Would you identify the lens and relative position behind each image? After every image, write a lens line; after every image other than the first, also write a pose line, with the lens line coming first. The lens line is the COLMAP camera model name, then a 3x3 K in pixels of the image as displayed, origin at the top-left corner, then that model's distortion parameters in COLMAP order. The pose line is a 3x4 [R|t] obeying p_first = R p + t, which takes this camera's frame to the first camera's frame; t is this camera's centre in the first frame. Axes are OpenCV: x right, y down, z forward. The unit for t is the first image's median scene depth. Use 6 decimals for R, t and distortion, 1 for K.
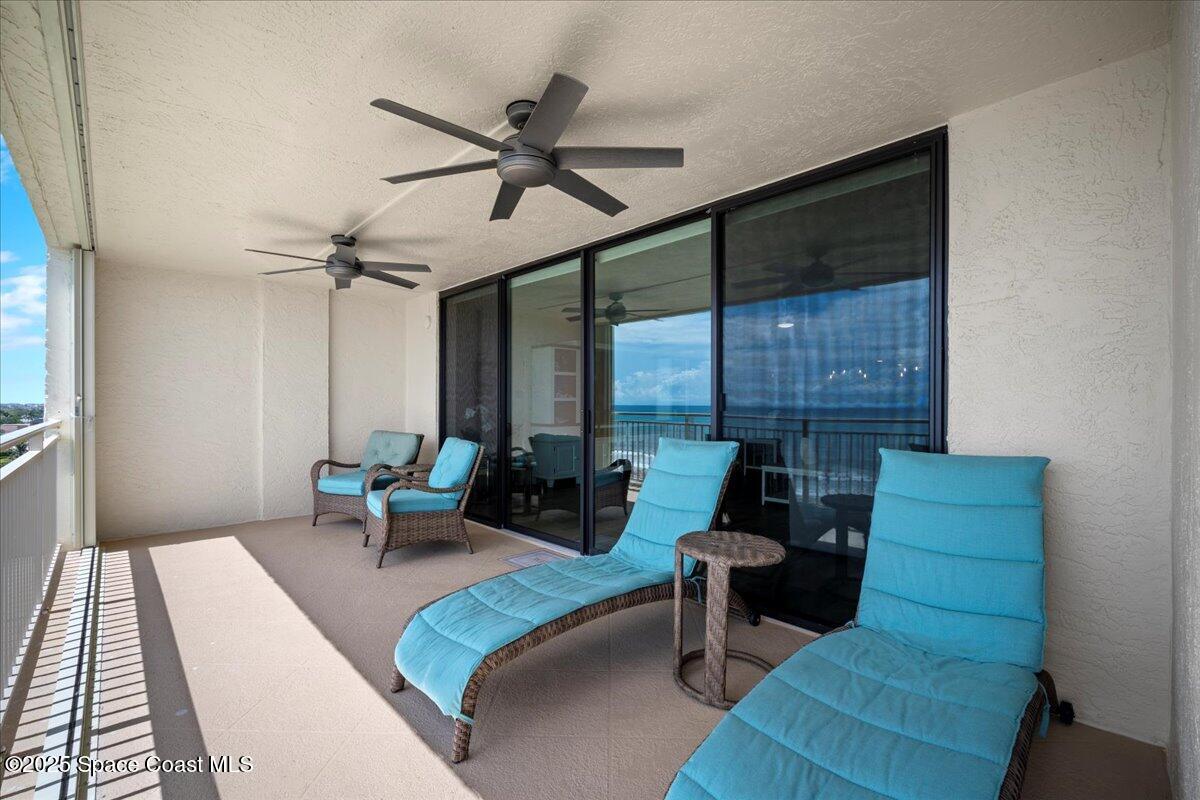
lens RADIAL K [[514.4, 0, 596.9], [0, 514.4, 406.5], [0, 0, 1]] dist [-0.009683, 0.000514]
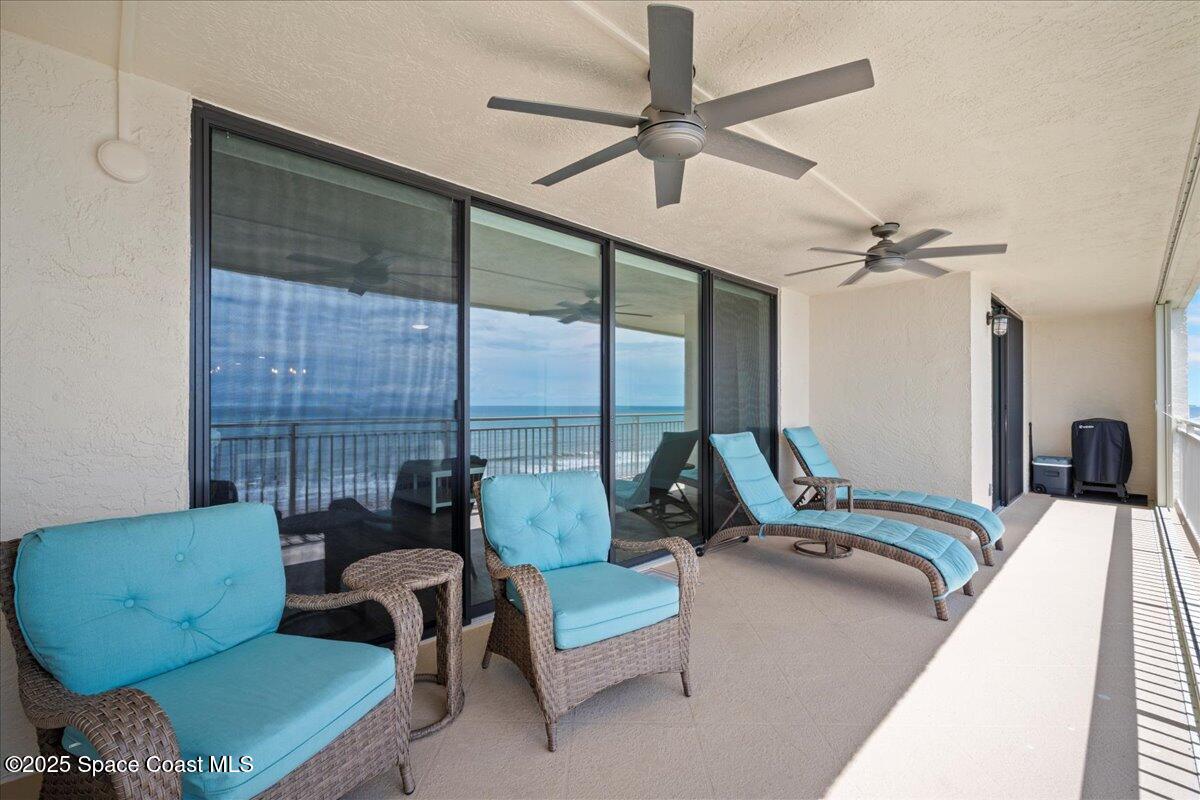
lens RADIAL K [[521.1, 0, 593.6], [0, 521.1, 400.1], [0, 0, 1]] dist [-0.007025, 0.000908]
pose [[-0.006548, 0.001053, 0.999978, -1.082215], [0.004461, 0.999990, -0.001024, -0.024699], [-0.999969, 0.004455, -0.006553, 1.186653]]
